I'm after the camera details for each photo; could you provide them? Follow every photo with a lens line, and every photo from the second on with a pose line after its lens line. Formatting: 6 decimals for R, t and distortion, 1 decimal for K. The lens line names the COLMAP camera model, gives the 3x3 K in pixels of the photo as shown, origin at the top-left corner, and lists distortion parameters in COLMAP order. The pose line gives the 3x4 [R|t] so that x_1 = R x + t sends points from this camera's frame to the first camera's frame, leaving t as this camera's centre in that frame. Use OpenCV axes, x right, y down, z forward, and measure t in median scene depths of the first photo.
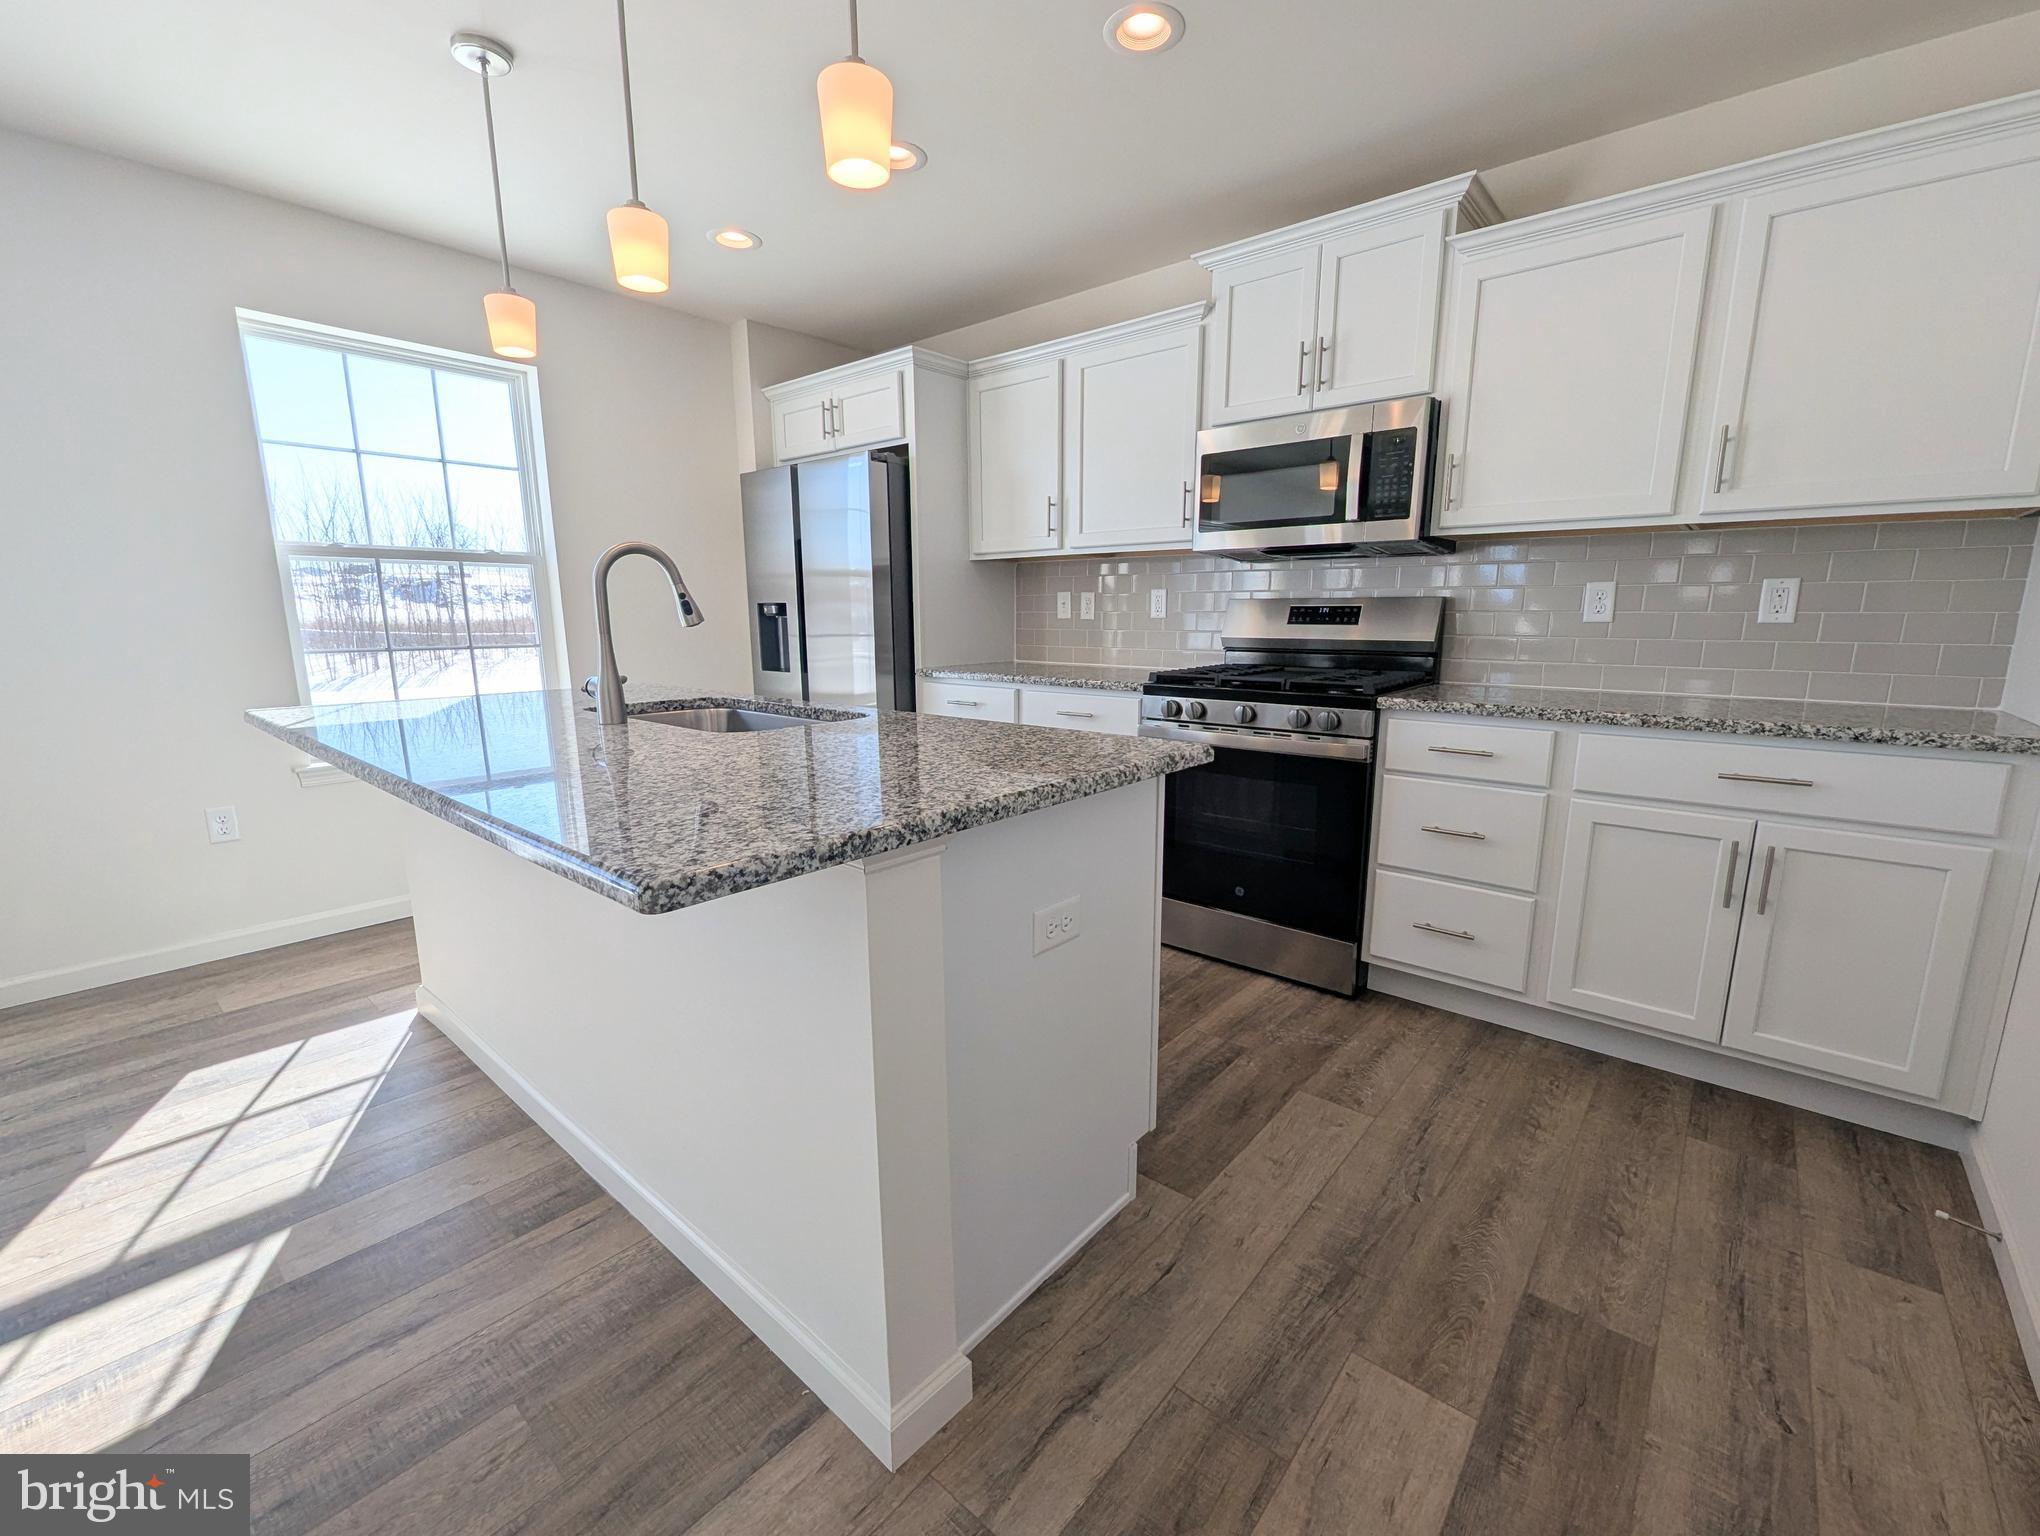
lens RADIAL K [[845.0, 0, 1020.0], [0, 845.0, 768.0], [0, 0, 1]] dist [-0.000258, -0.000034]
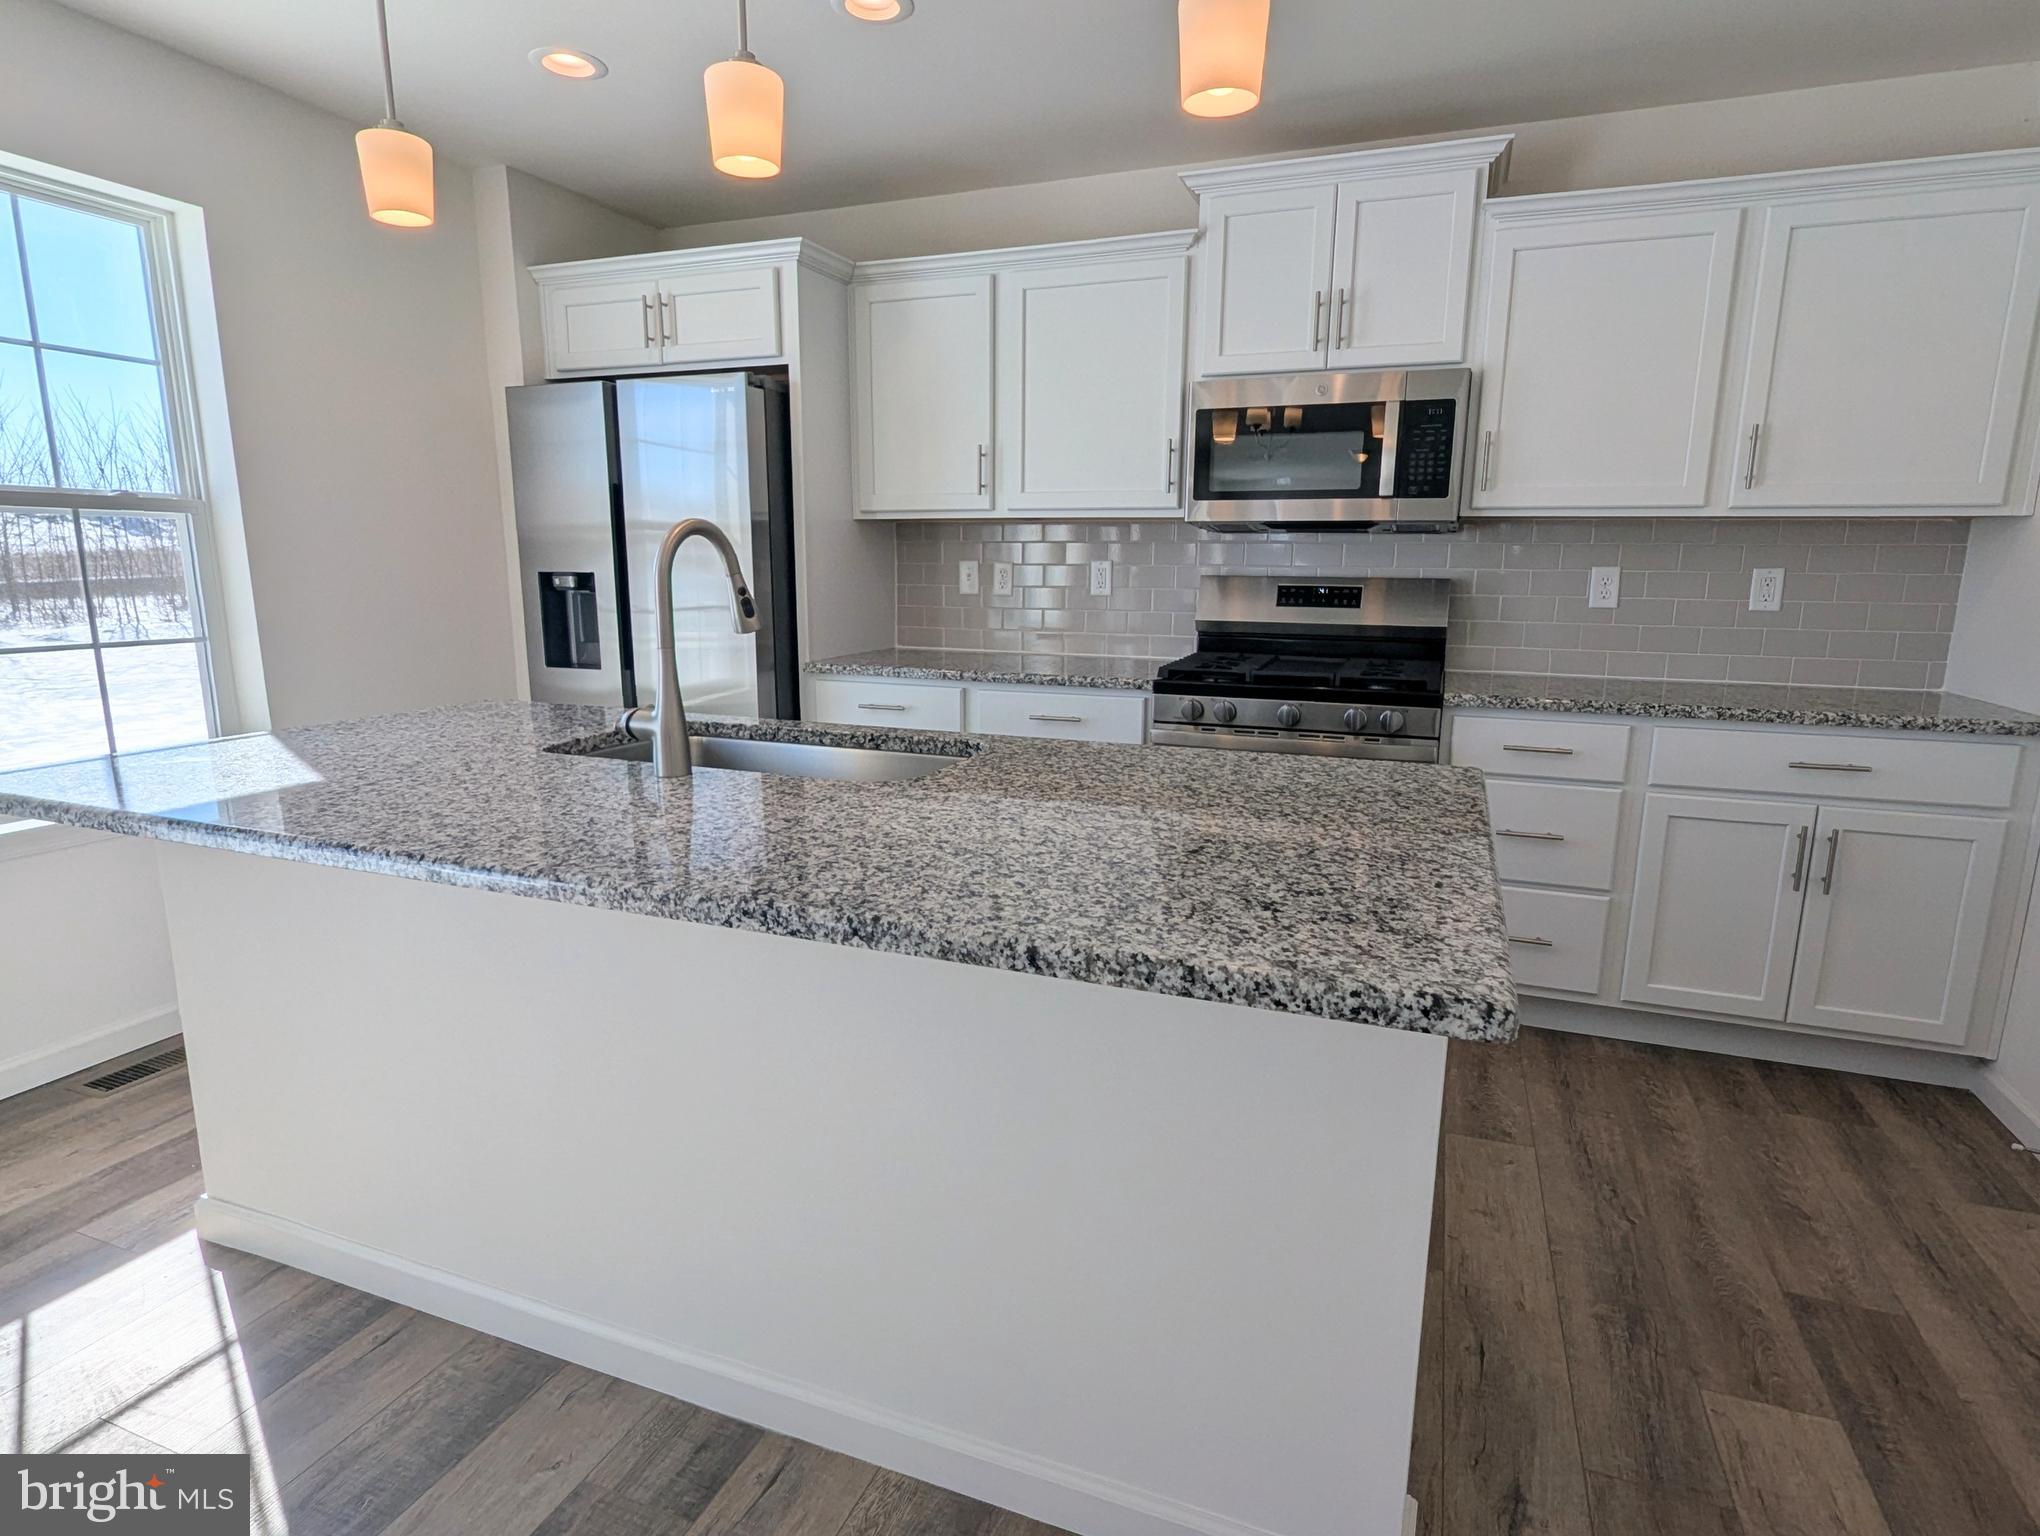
lens RADIAL K [[1072.8, 0, 1019.5], [0, 1072.8, 763.8], [0, 0, 1]] dist [-0.002600, -0.000587]
pose [[0.944582, -0.052744, 0.324011, -0.390278], [0.051235, 0.998599, 0.013192, -0.045760], [-0.324253, 0.004140, 0.945961, 0.046773]]
